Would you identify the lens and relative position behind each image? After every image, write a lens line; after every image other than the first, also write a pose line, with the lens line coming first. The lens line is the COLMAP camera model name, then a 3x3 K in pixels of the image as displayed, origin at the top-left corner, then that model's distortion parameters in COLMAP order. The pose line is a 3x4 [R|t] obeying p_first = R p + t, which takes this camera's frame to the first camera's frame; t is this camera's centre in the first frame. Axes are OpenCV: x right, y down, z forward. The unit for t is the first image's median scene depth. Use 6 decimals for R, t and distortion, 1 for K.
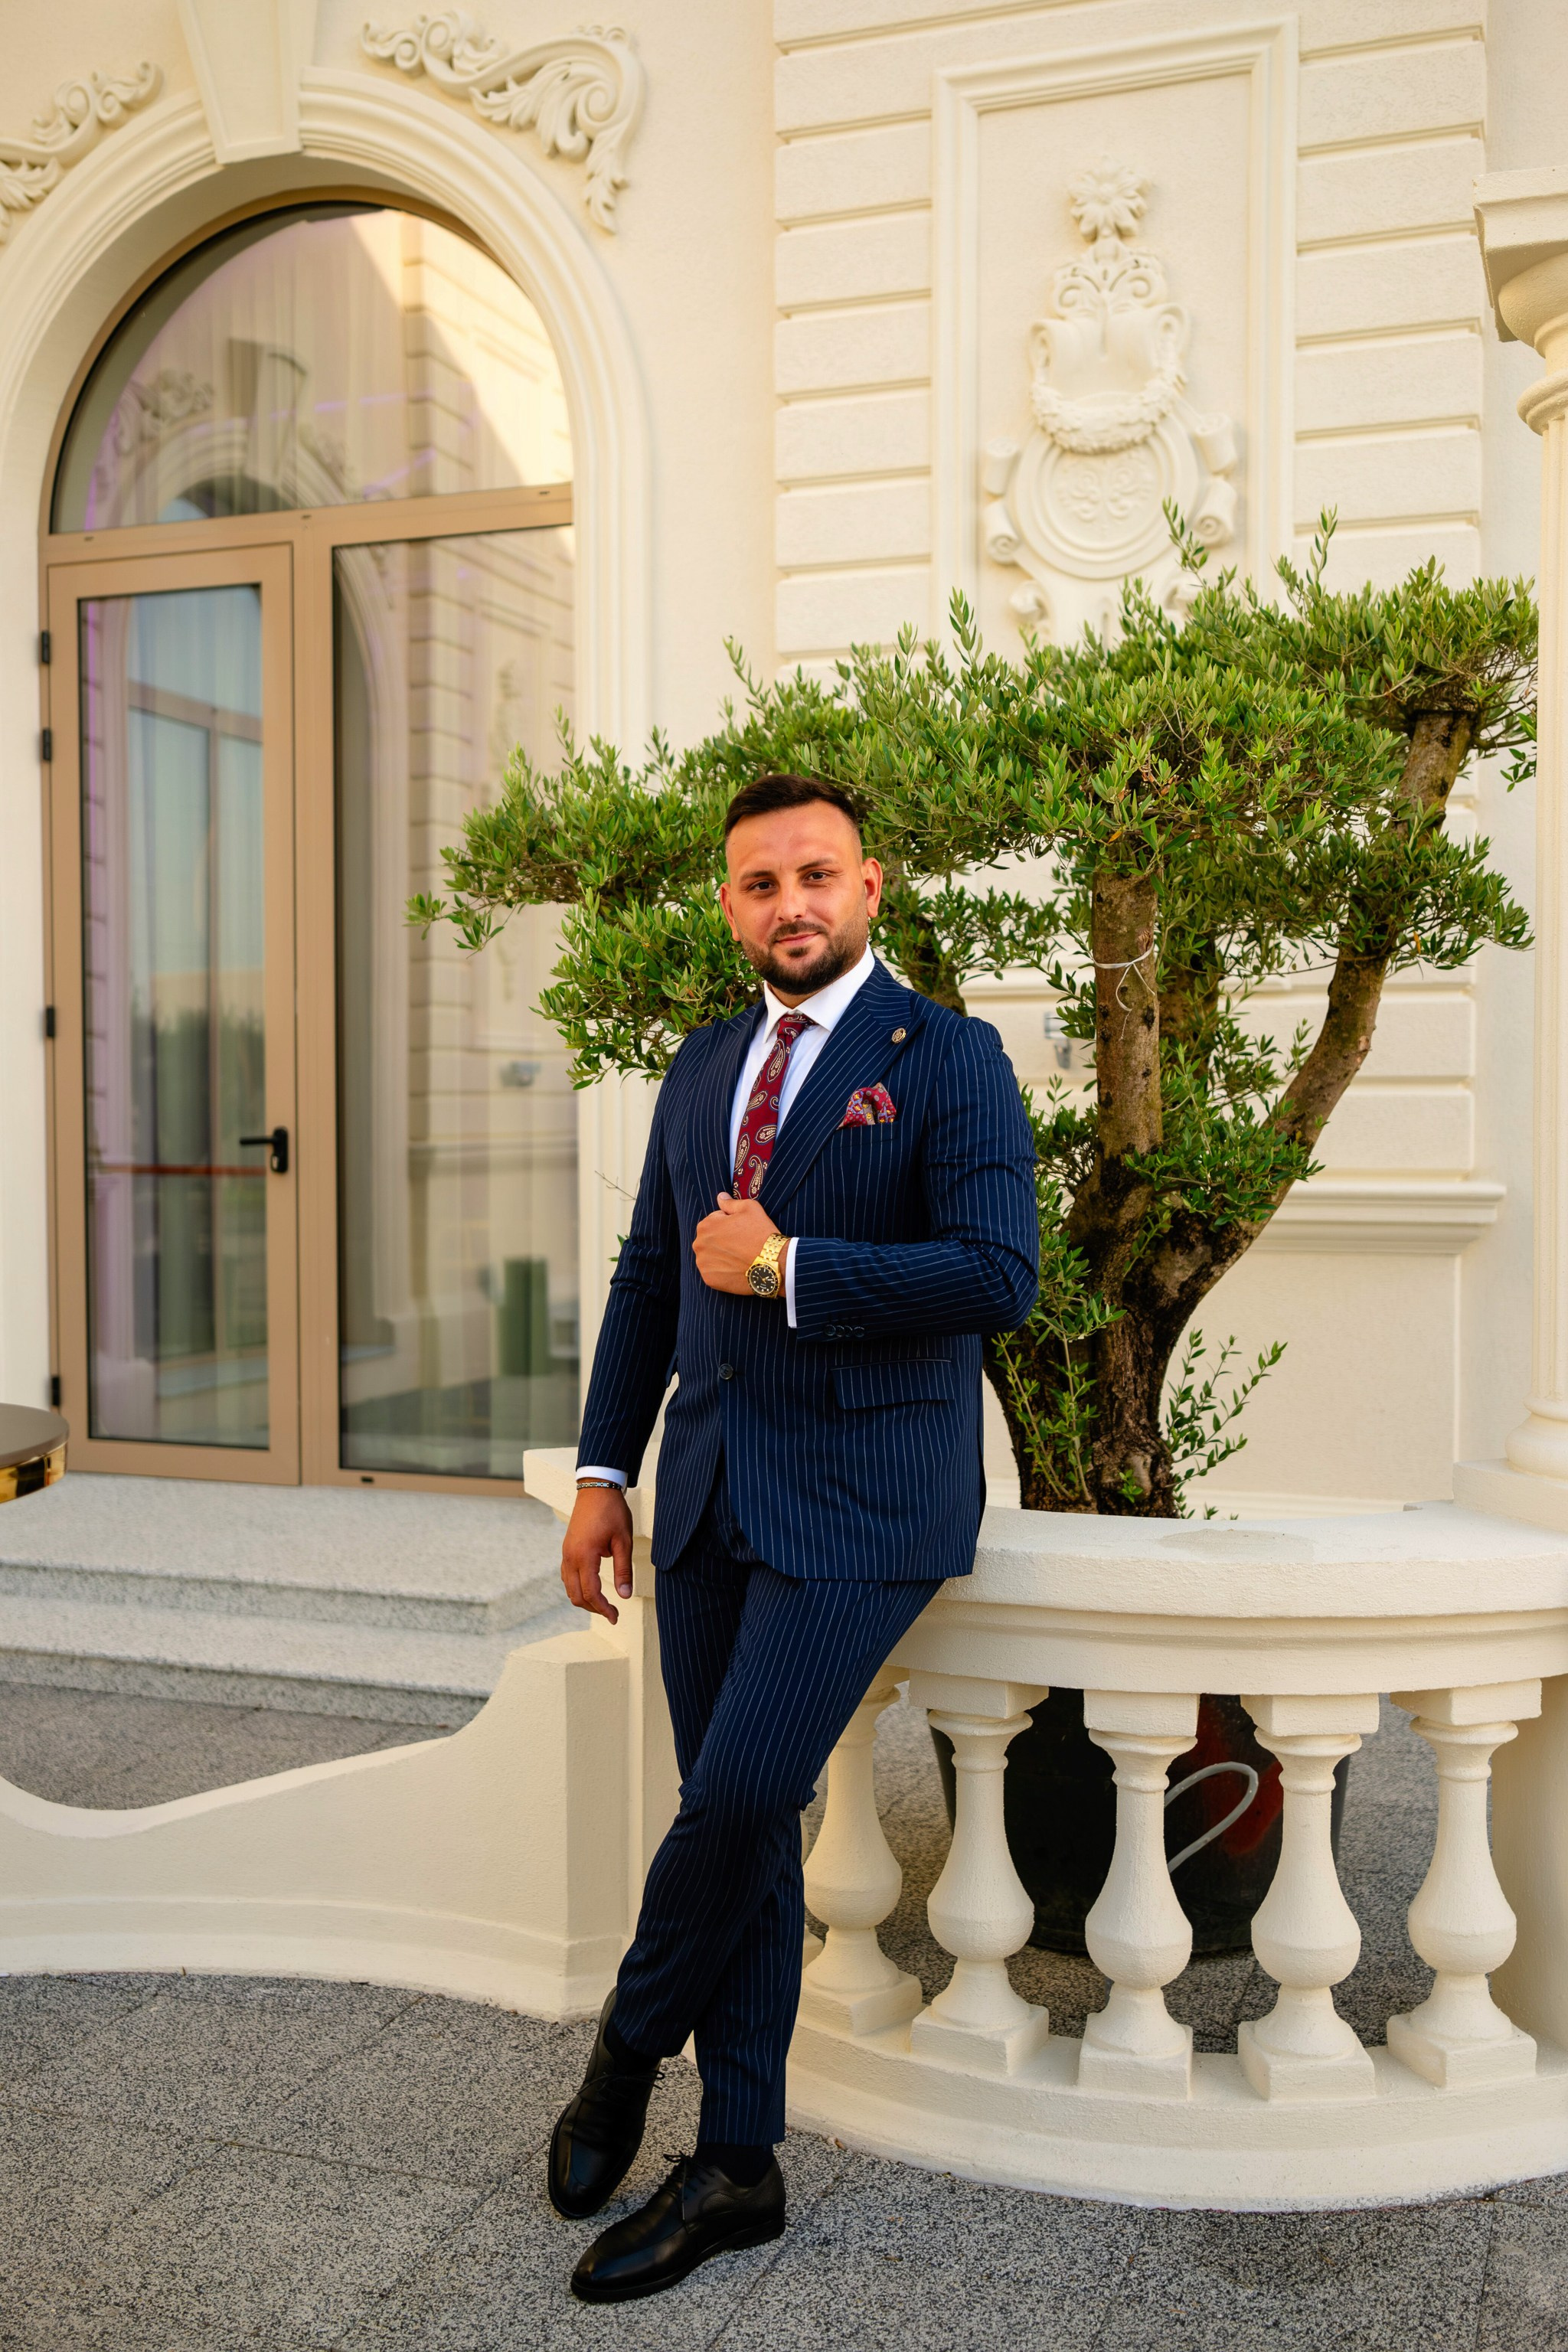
lens RADIAL K [[2483.9, 0, 784.0], [0, 2483.9, 1176.0], [0, 0, 1]] dist [-0.029107, 0.101959]
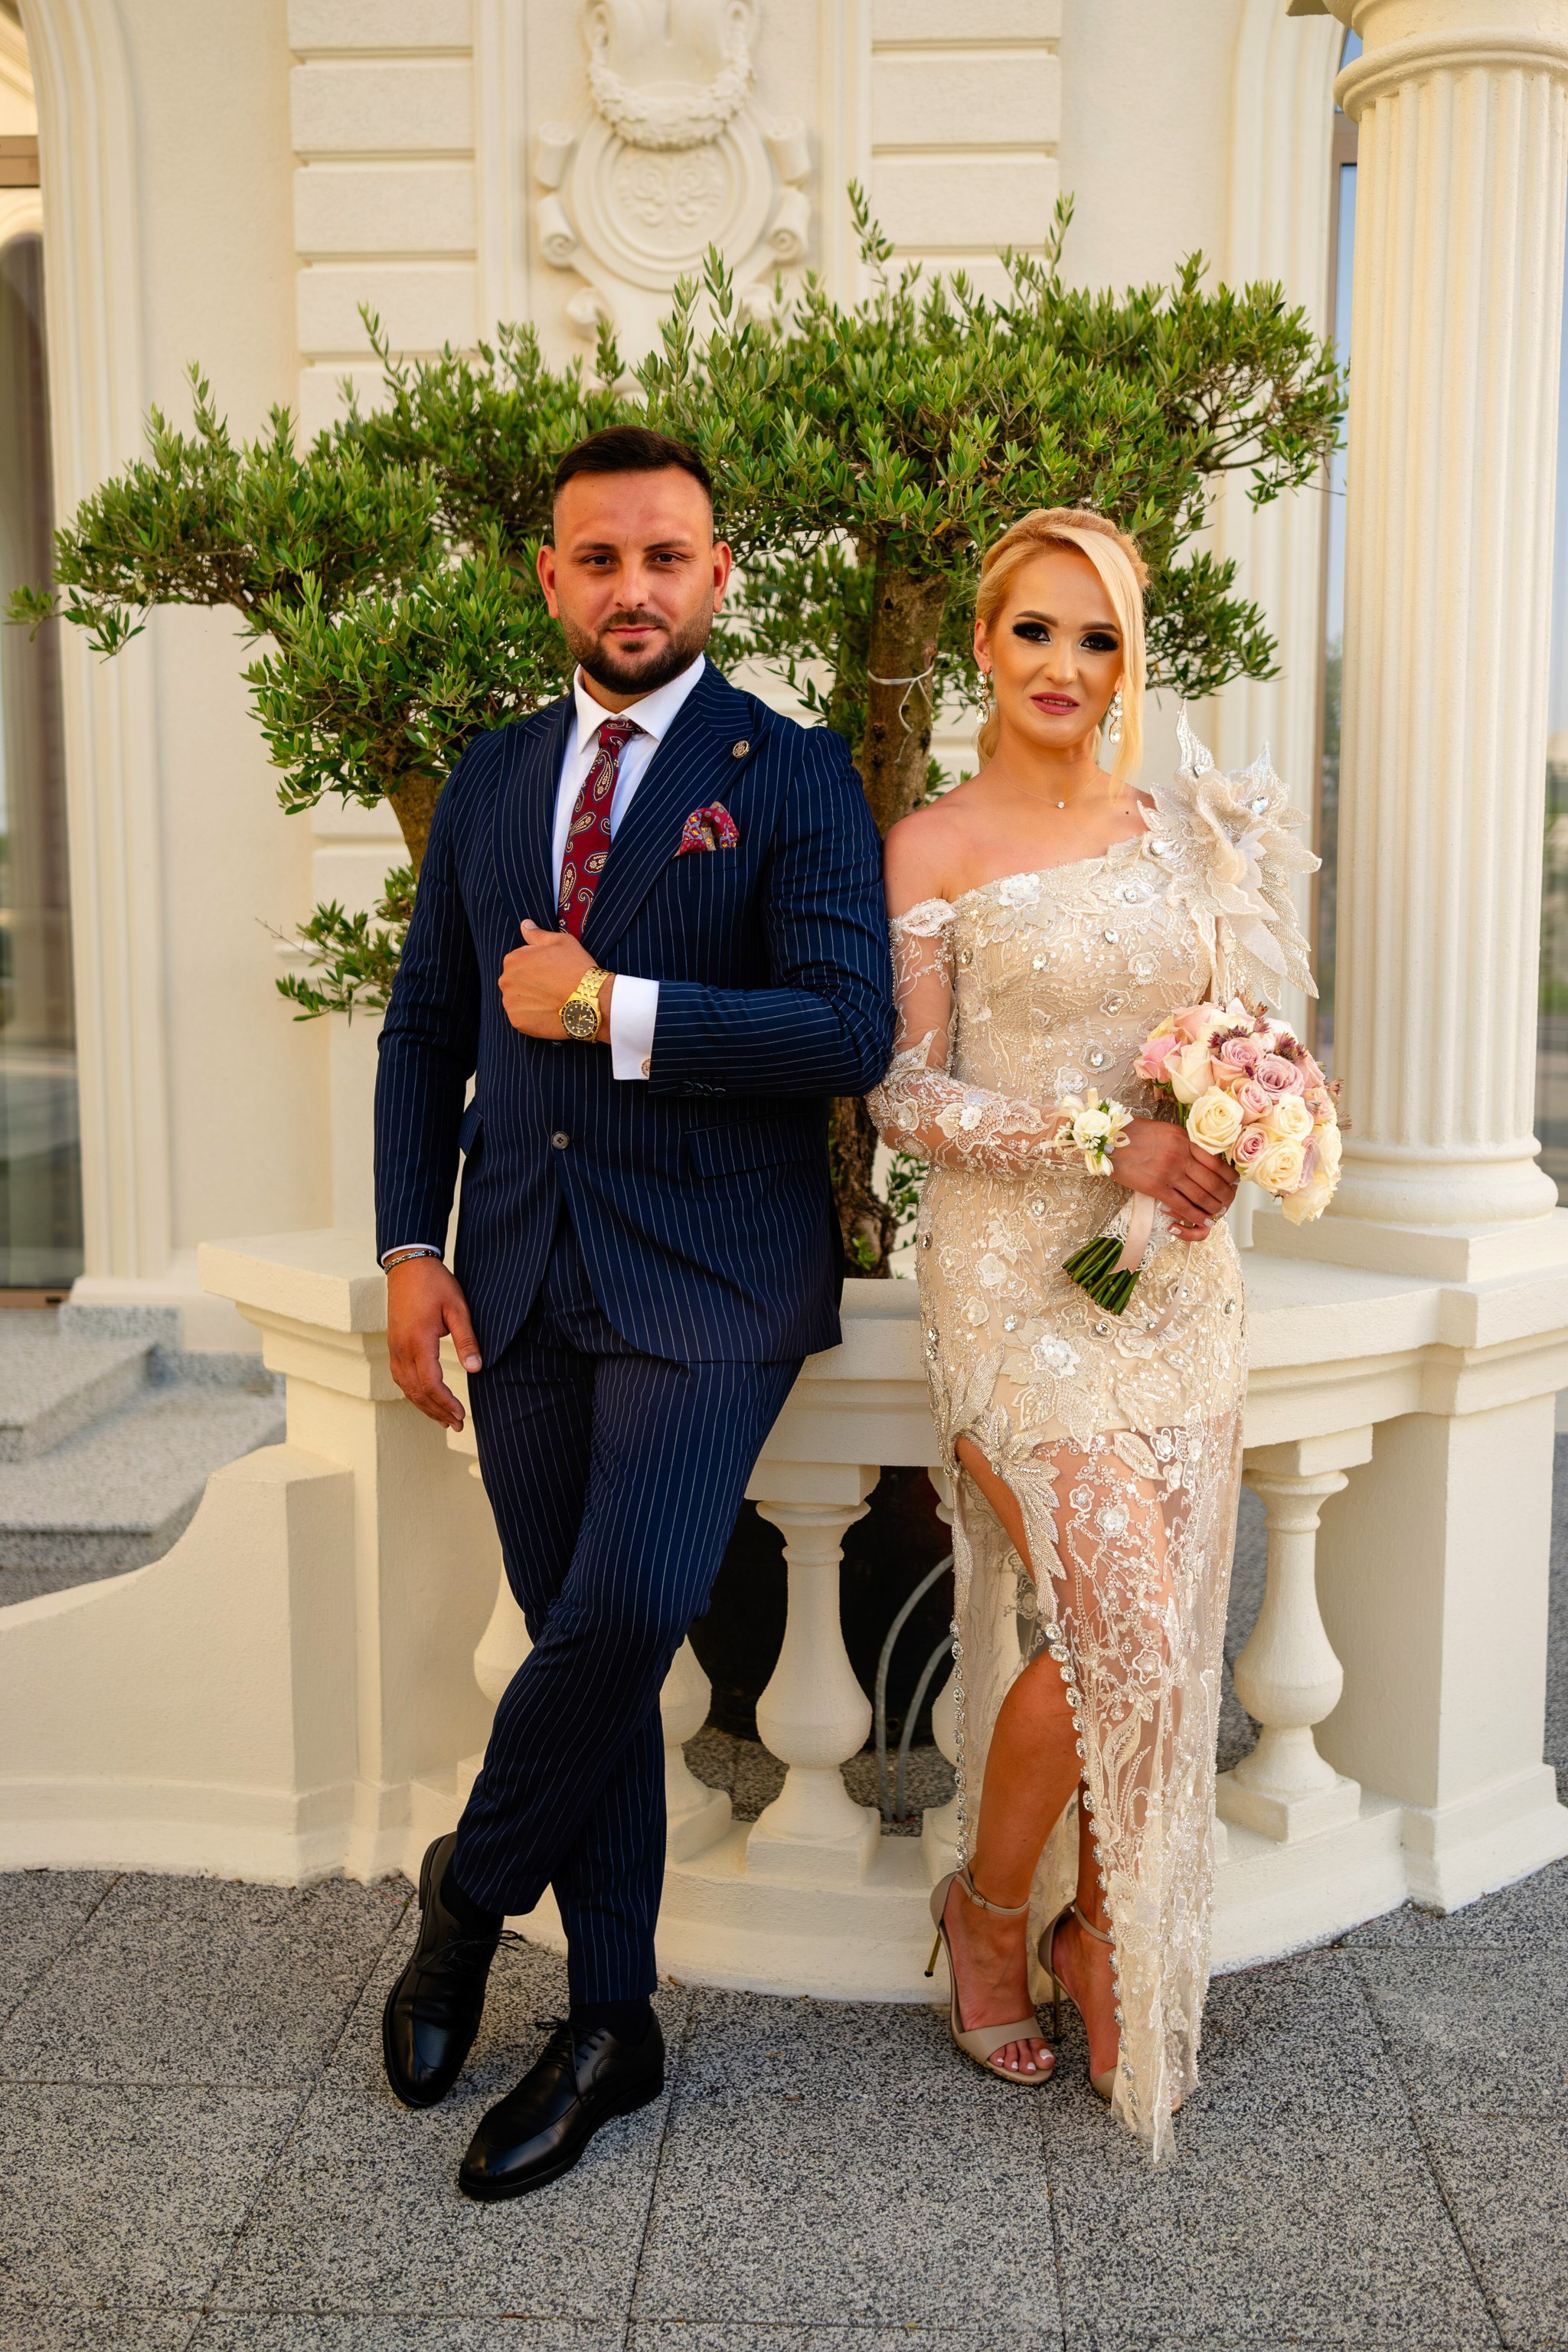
lens RADIAL K [[2445.0, 0, 784.0], [0, 2445.0, 1176.0], [0, 0, 1]] dist [-0.040676, 0.136296]
pose [[0.950905, -0.034603, 0.307544, -0.178924], [0.009551, 0.996537, 0.082594, 0.020579], [-0.309337, -0.075602, 0.947943, 0.143977]]
